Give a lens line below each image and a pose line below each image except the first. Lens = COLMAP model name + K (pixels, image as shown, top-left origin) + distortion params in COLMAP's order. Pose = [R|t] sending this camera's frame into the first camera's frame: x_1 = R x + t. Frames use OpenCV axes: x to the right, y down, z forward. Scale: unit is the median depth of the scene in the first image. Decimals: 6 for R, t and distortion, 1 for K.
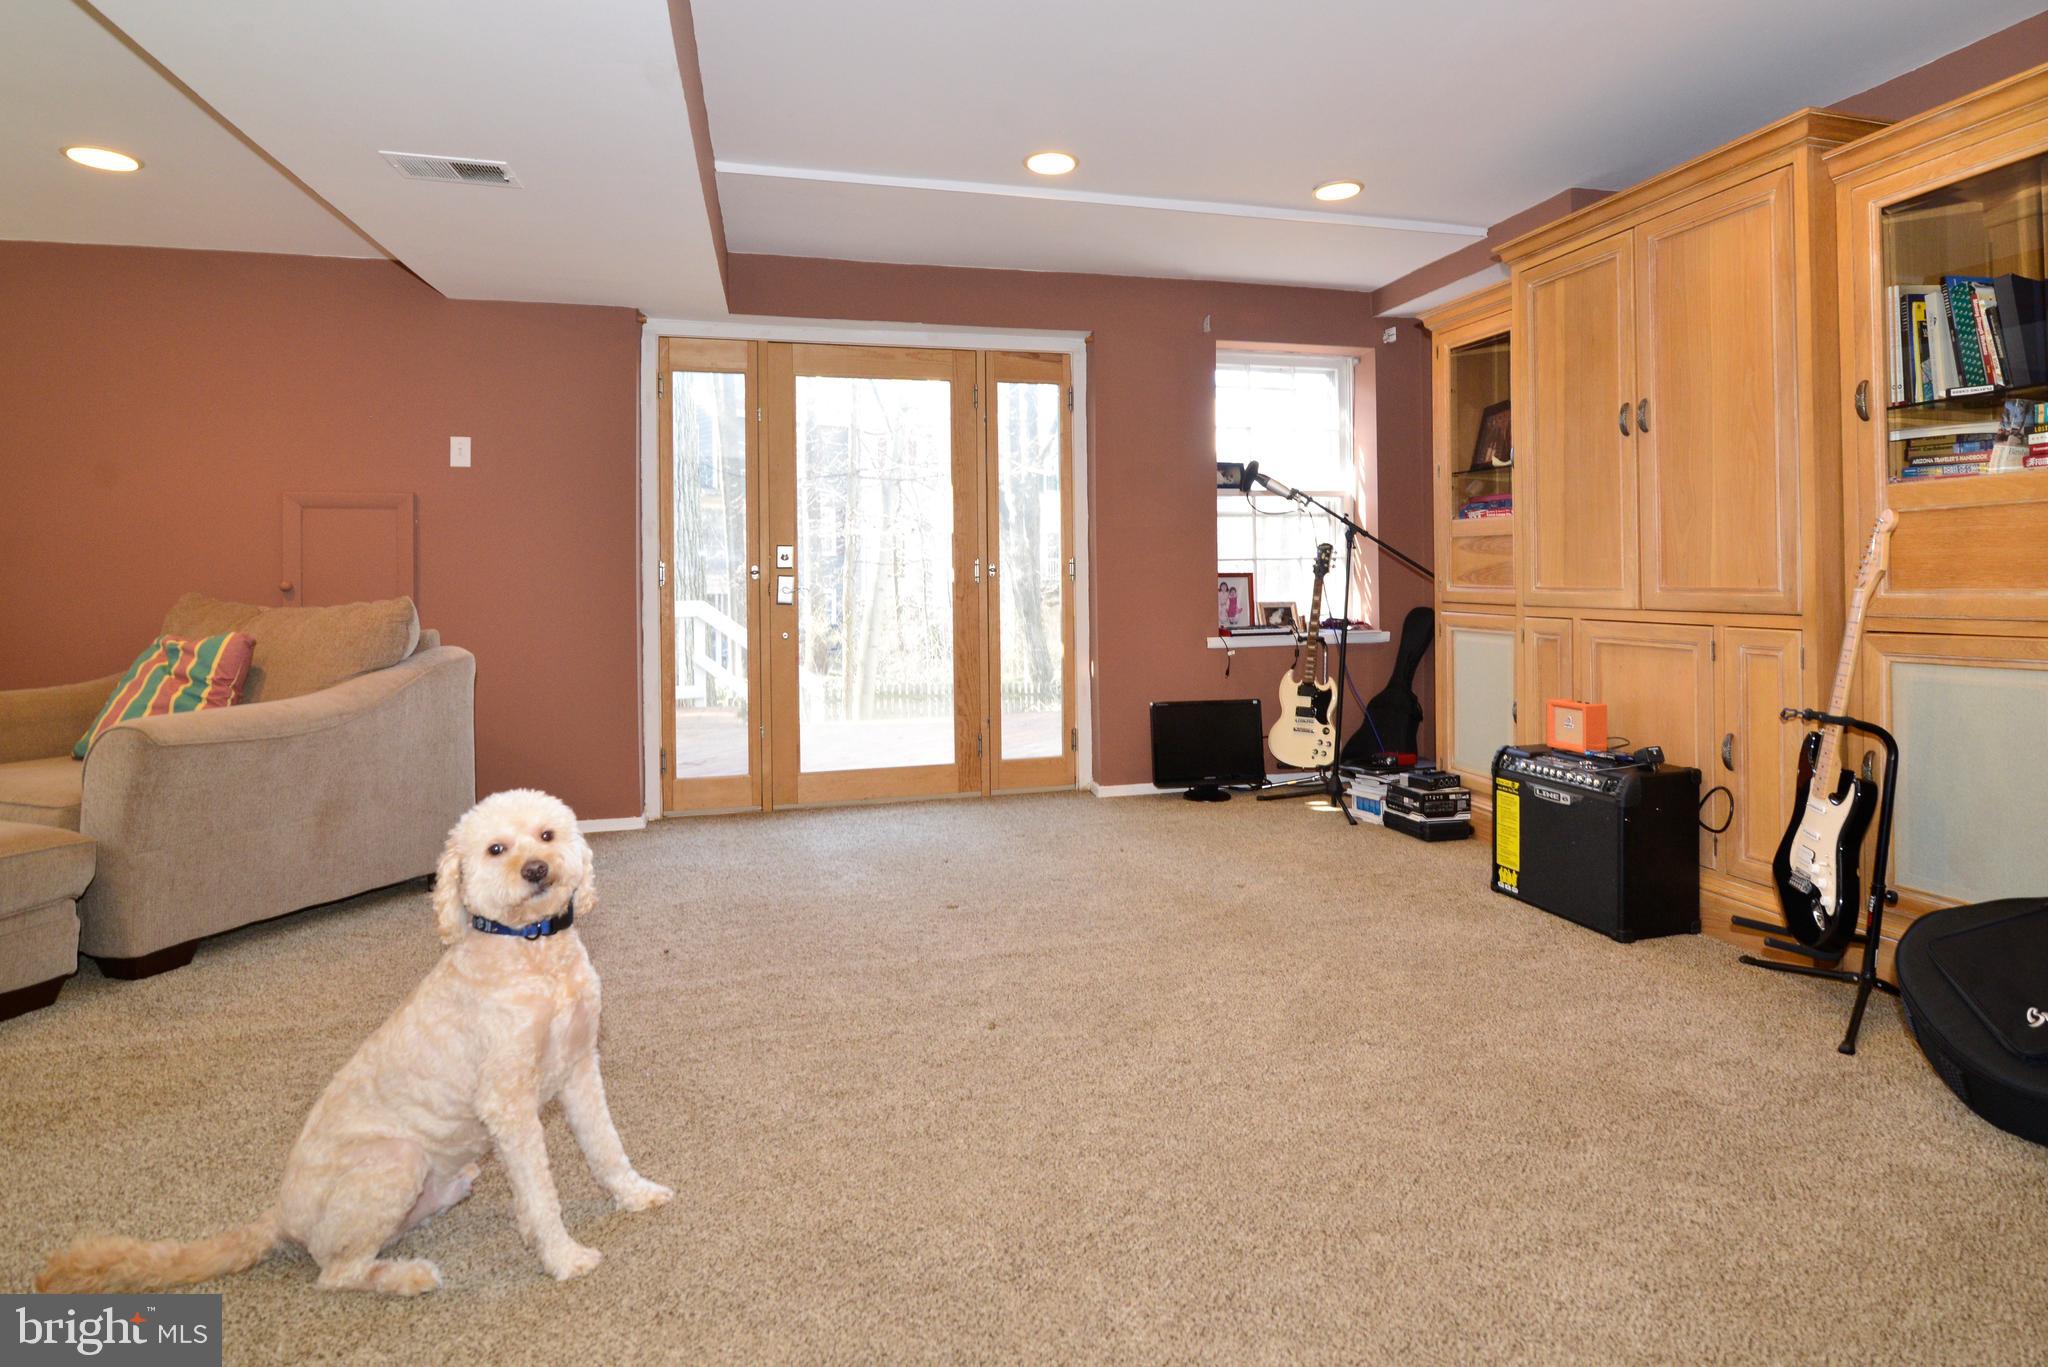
lens RADIAL K [[1029.2, 0, 1028.4], [0, 1029.2, 586.5], [0, 0, 1]] dist [-0.031122, -0.000478]
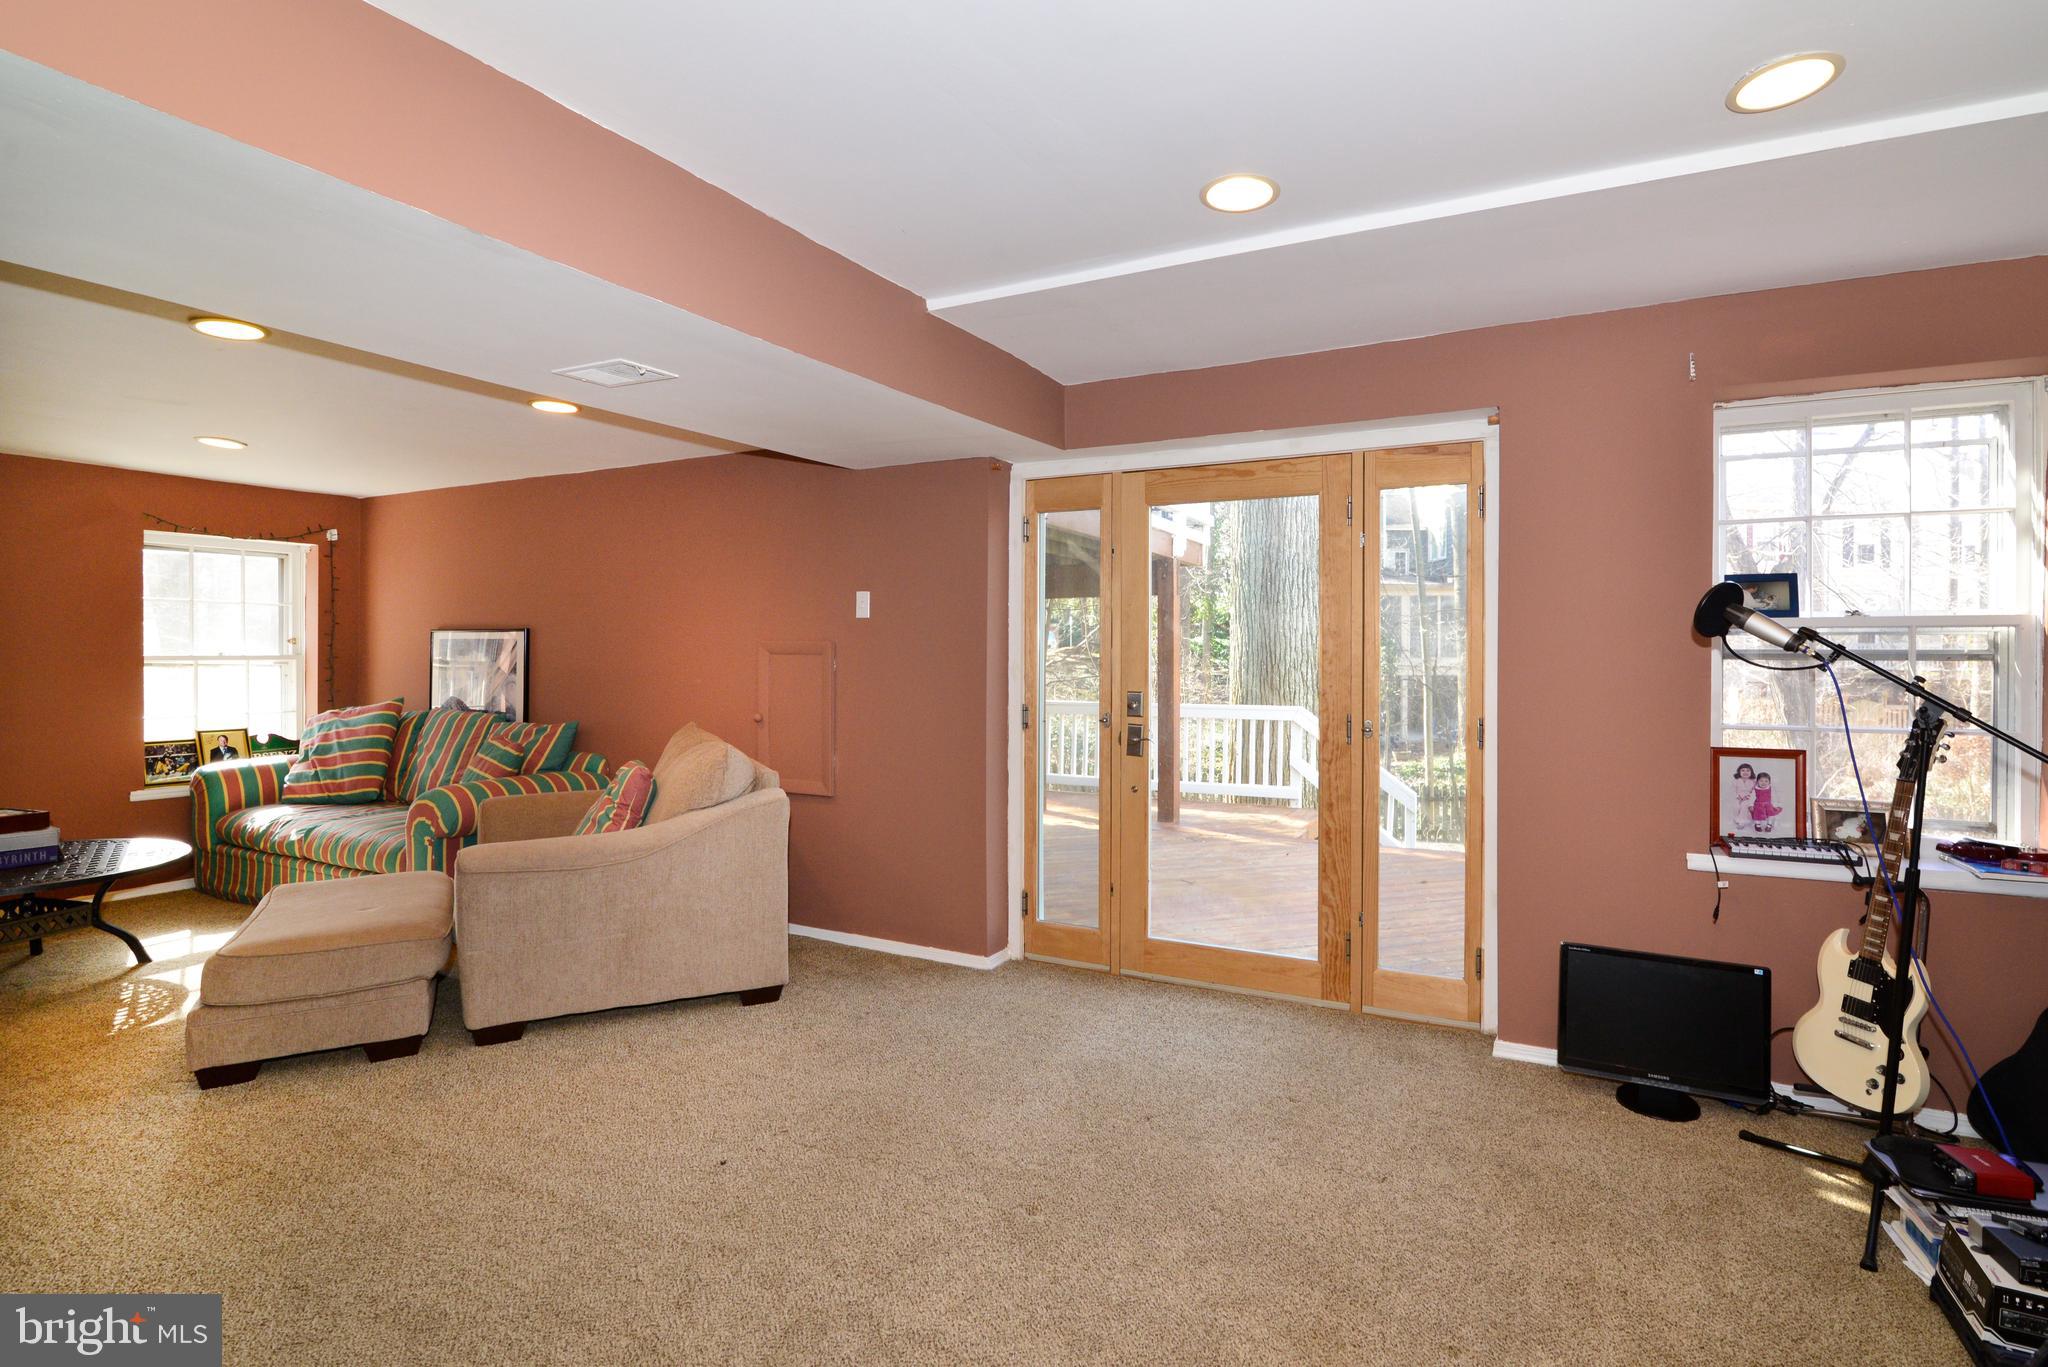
lens RADIAL K [[940.1, 0, 1024.0], [0, 940.1, 683.5], [0, 0, 1]] dist [-0.017624, -0.000819]
pose [[0.772634, 0.022437, -0.634455, 0.225386], [-0.019259, 0.999744, 0.011901, -0.056618], [0.634559, 0.003024, 0.772868, 0.287817]]
